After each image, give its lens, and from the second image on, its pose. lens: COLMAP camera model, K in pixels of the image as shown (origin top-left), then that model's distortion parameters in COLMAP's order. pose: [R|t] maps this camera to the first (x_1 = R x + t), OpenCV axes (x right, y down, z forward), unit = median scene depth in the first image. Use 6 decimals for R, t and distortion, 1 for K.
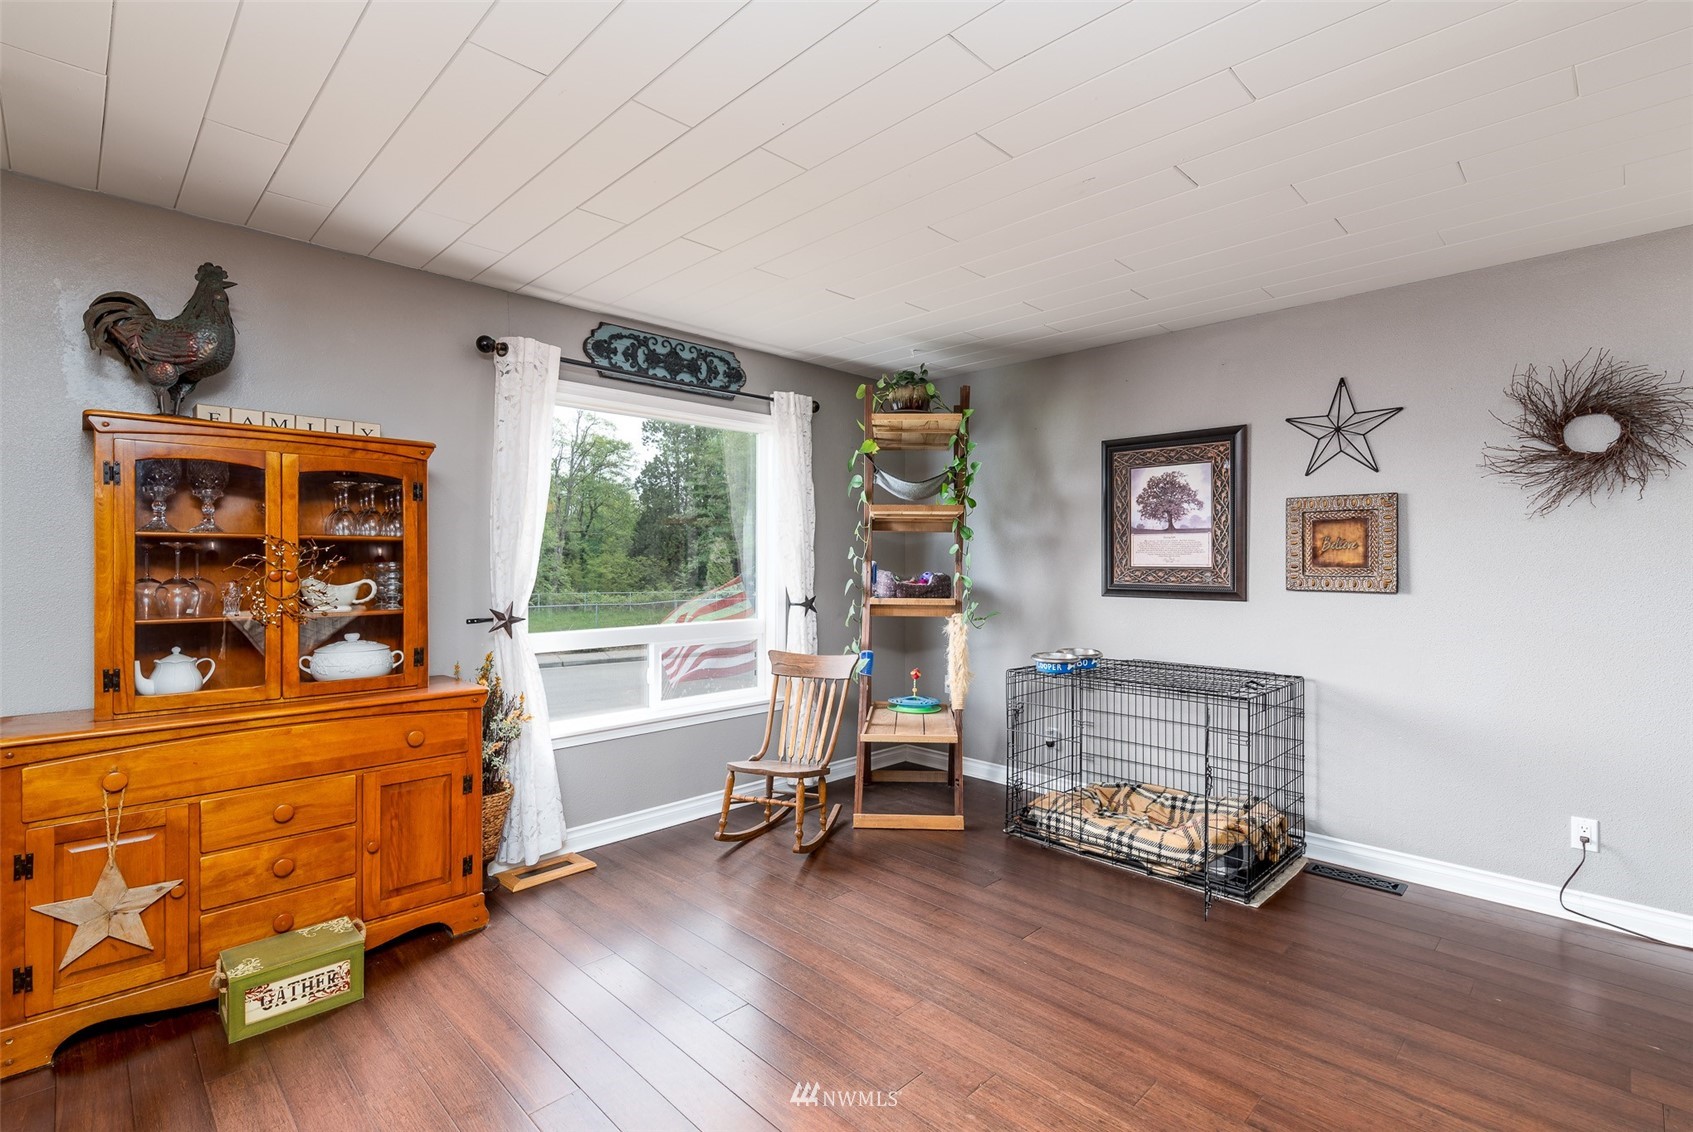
lens RADIAL K [[792.4, 0, 847.5], [0, 792.4, 558.7], [0, 0, 1]] dist [0.000270, 0.000180]
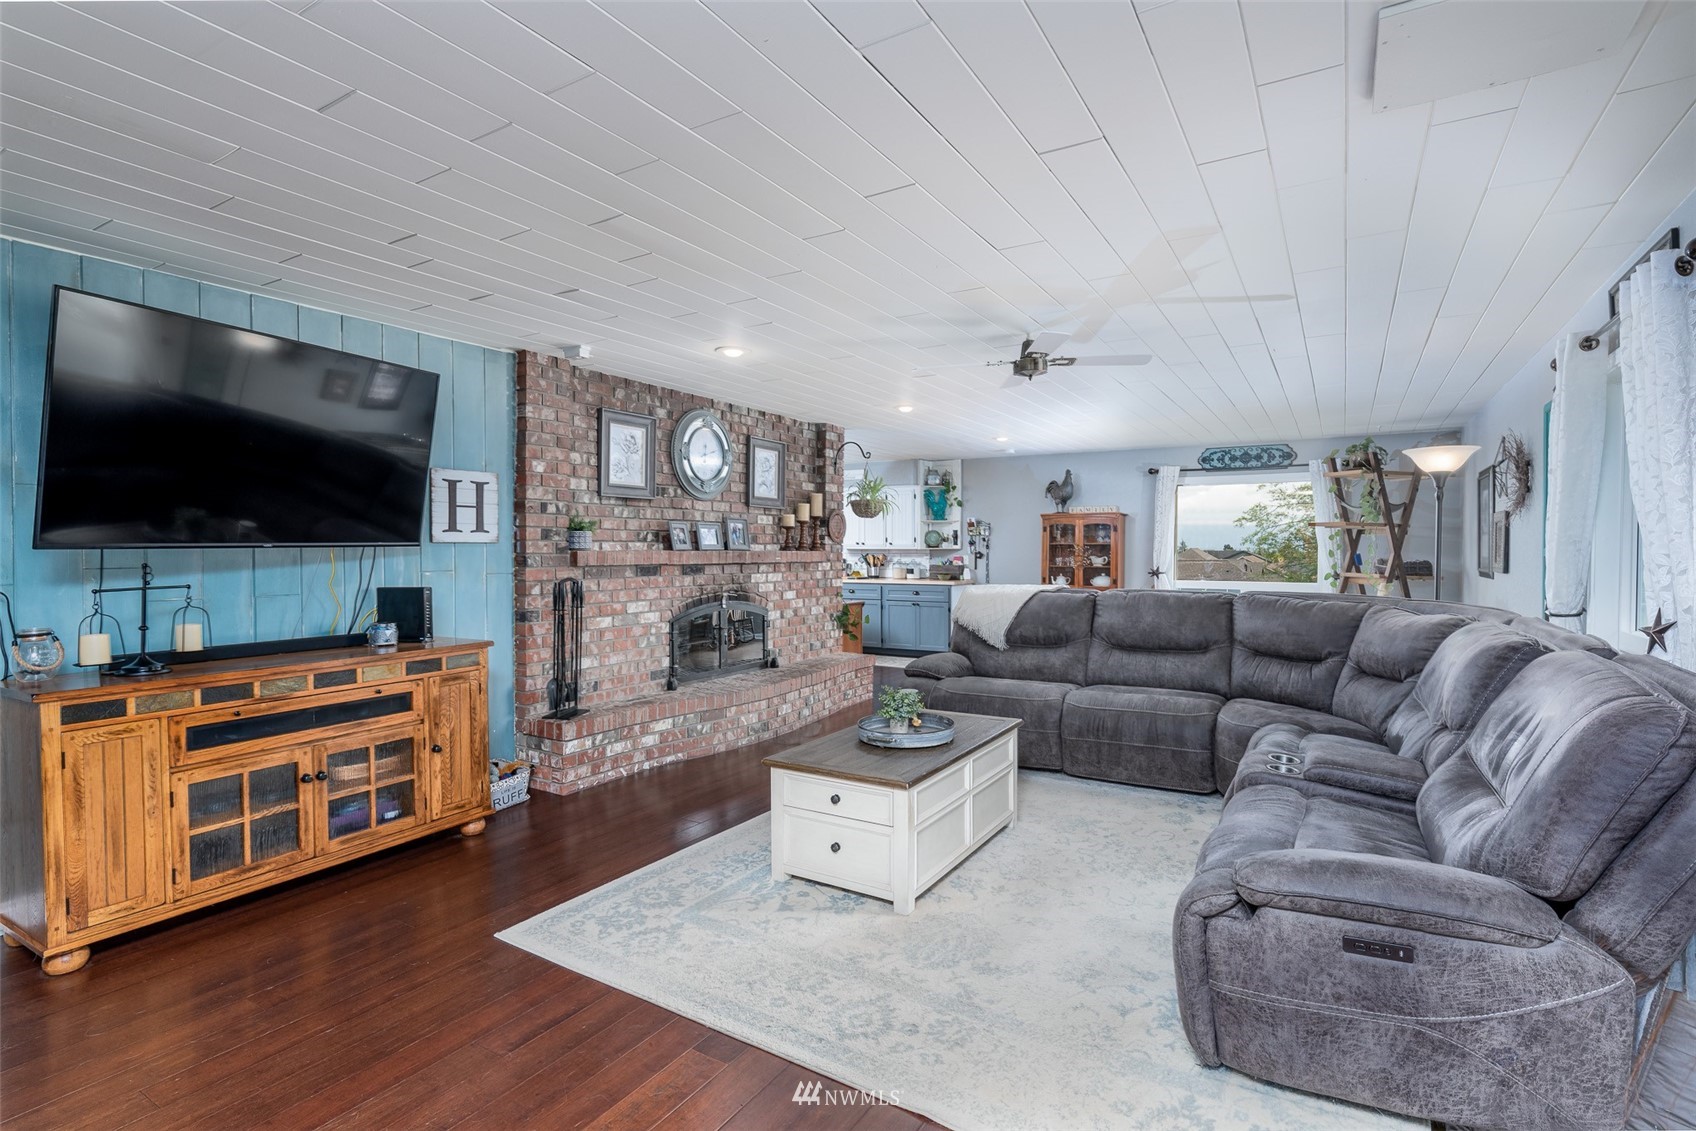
lens RADIAL K [[821.5, 0, 845.2], [0, 821.5, 567.7], [0, 0, 1]] dist [0.000365, -0.000148]
pose [[0.237759, 0.022524, -0.971063, 2.330447], [-0.001633, 0.999739, 0.022789, -0.002711], [0.971323, -0.003833, 0.237734, -0.790862]]
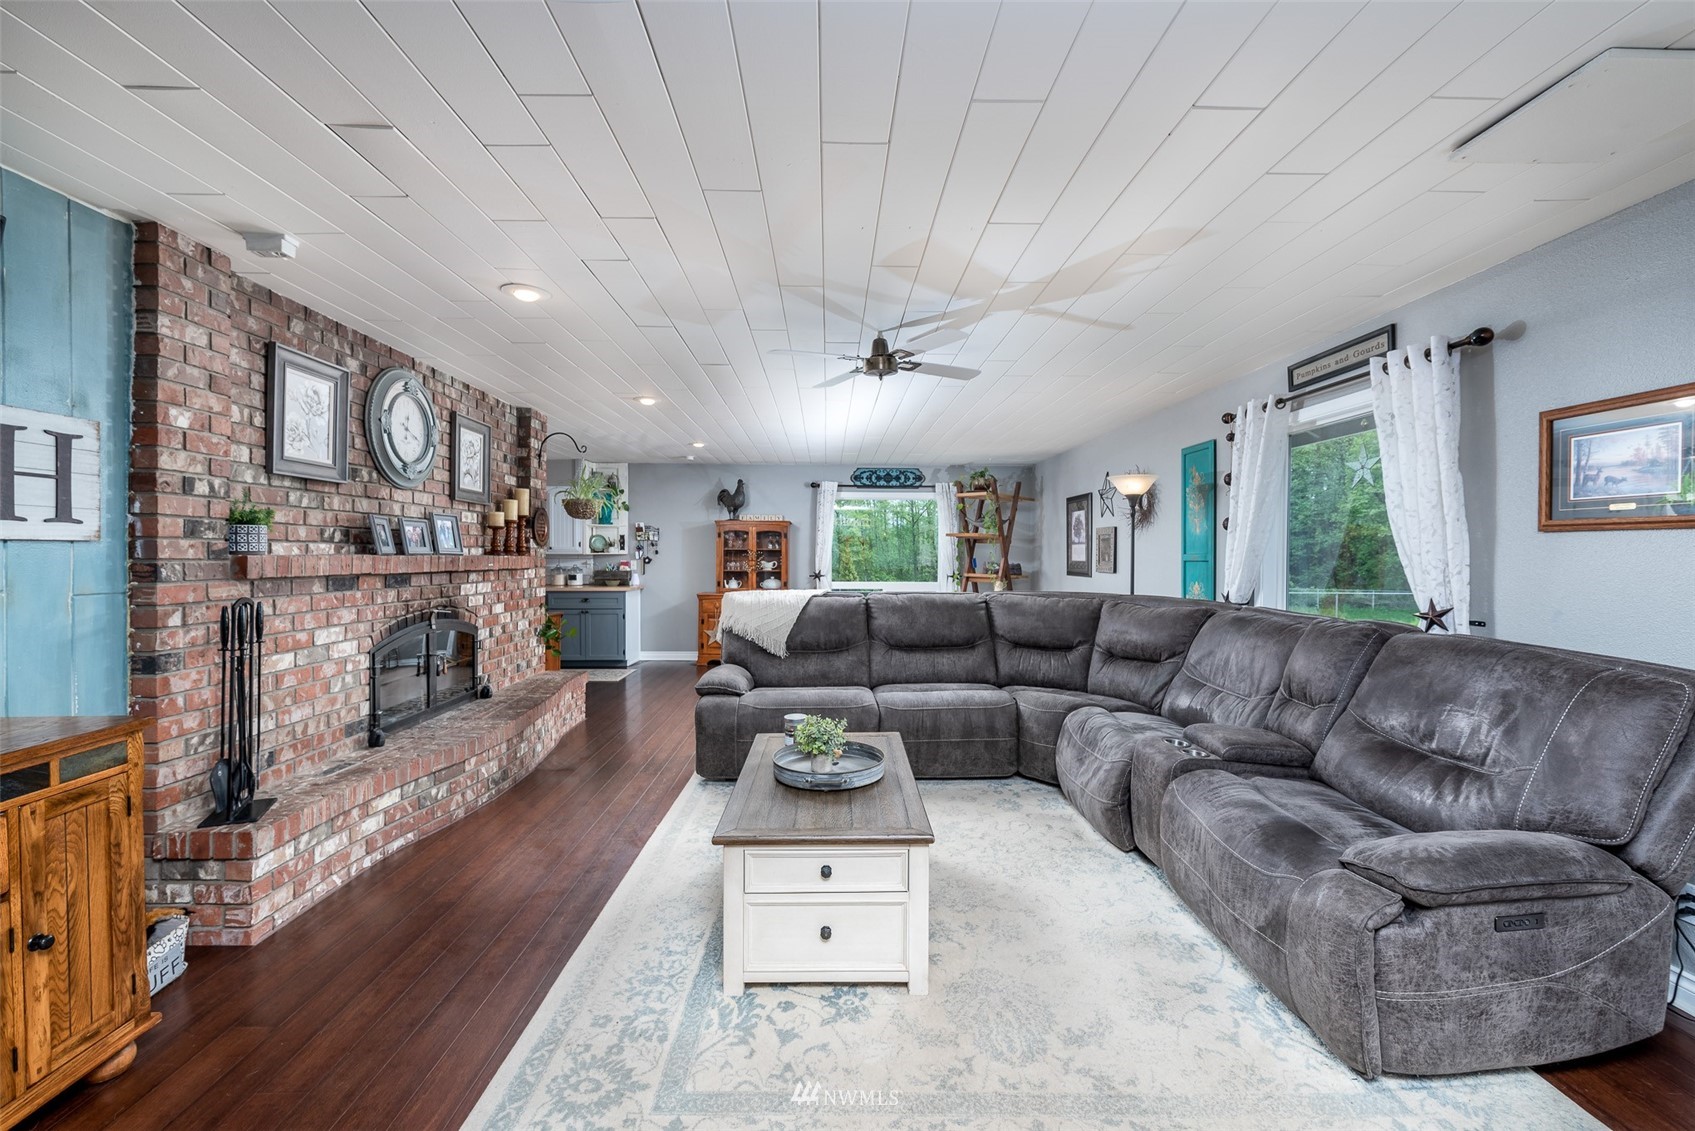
lens RADIAL K [[730.4, 0, 847.5], [0, 730.4, 565.5], [0, 0, 1]] dist [0.000856, -0.000588]
pose [[0.727916, 0.012372, -0.685554, 1.792297], [-0.003951, 0.999896, 0.013849, -0.000760], [0.685655, -0.007372, 0.727890, -1.092563]]
